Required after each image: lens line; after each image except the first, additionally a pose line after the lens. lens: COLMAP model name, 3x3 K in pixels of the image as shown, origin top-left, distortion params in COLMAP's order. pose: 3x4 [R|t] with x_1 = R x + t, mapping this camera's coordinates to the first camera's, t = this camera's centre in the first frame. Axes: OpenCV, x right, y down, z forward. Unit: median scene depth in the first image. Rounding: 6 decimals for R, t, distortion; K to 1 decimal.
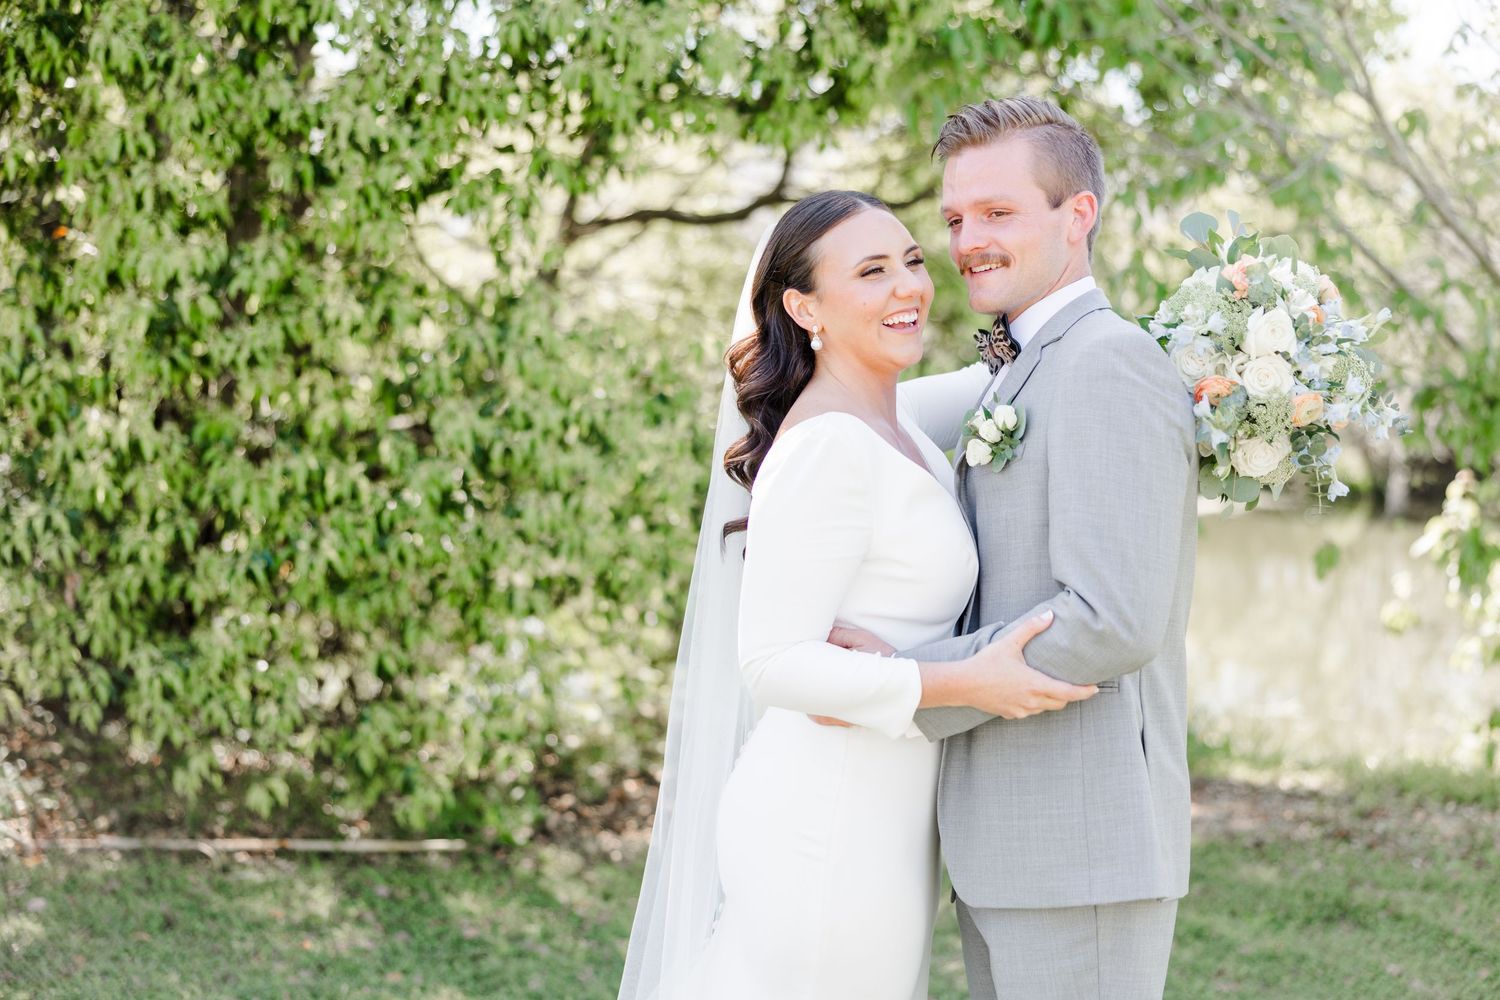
lens RADIAL K [[2341.0, 0, 704.8], [0, 2341.0, 527.0], [0, 0, 1]] dist [0.016791, 0.000000]
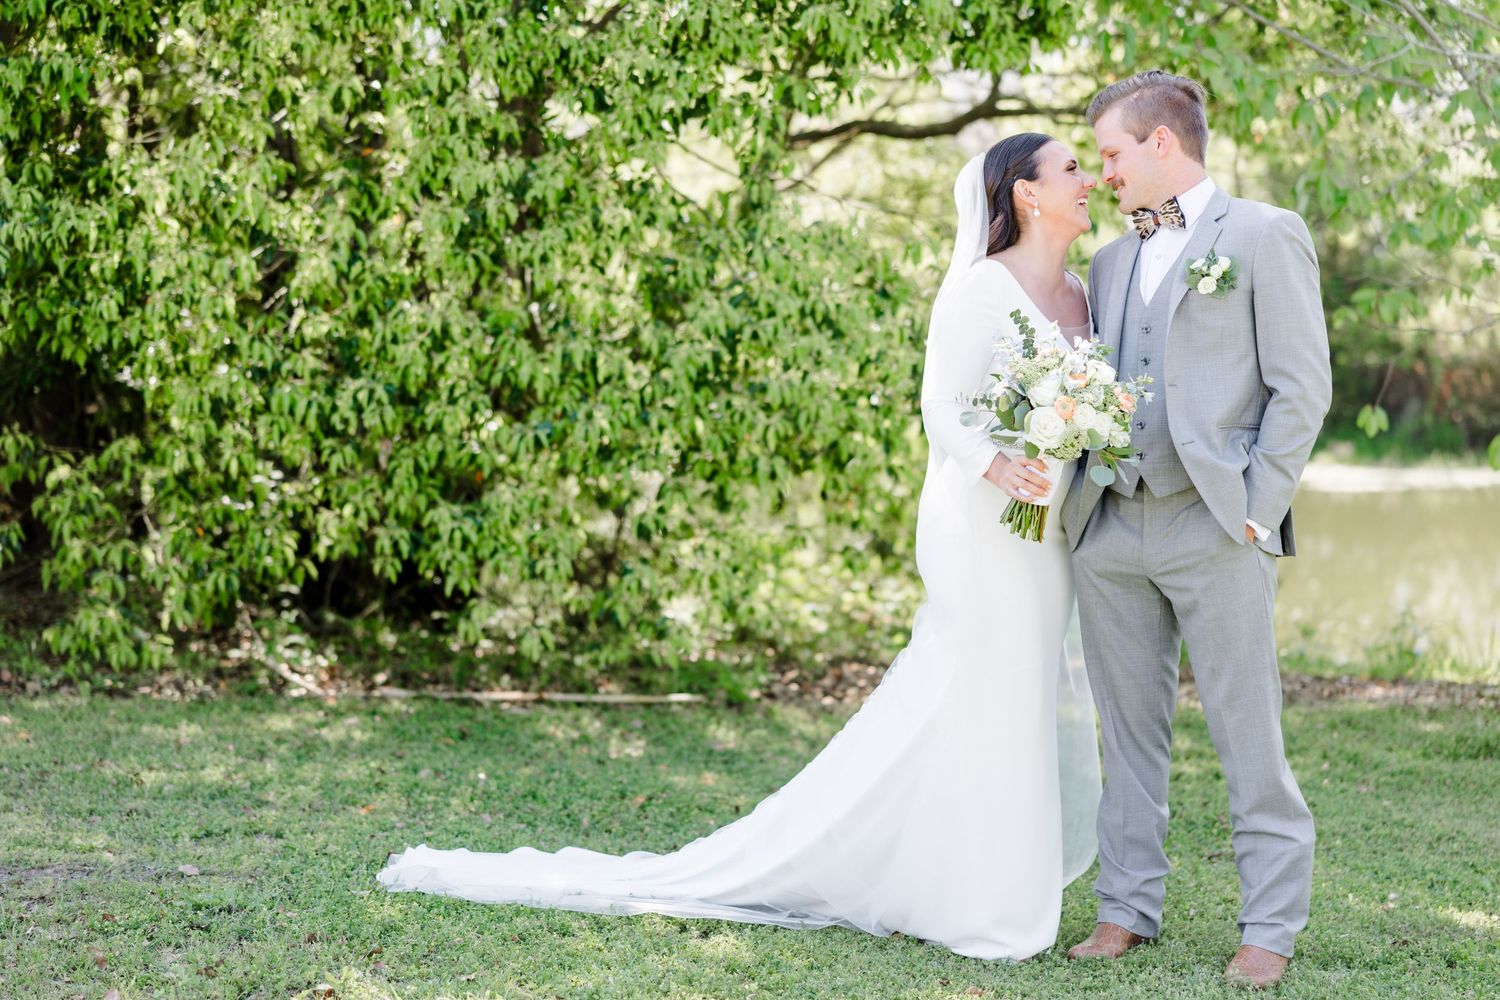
lens RADIAL K [[3115.1, 0, 748.5], [0, 3115.1, 502.8], [0, 0, 1]] dist [0.011695, 0.000000]
pose [[0.998873, -0.001033, -0.047452, -0.013277], [0.000668, 0.999970, -0.007720, 0.063356], [0.047458, 0.007680, 0.998844, -0.554511]]
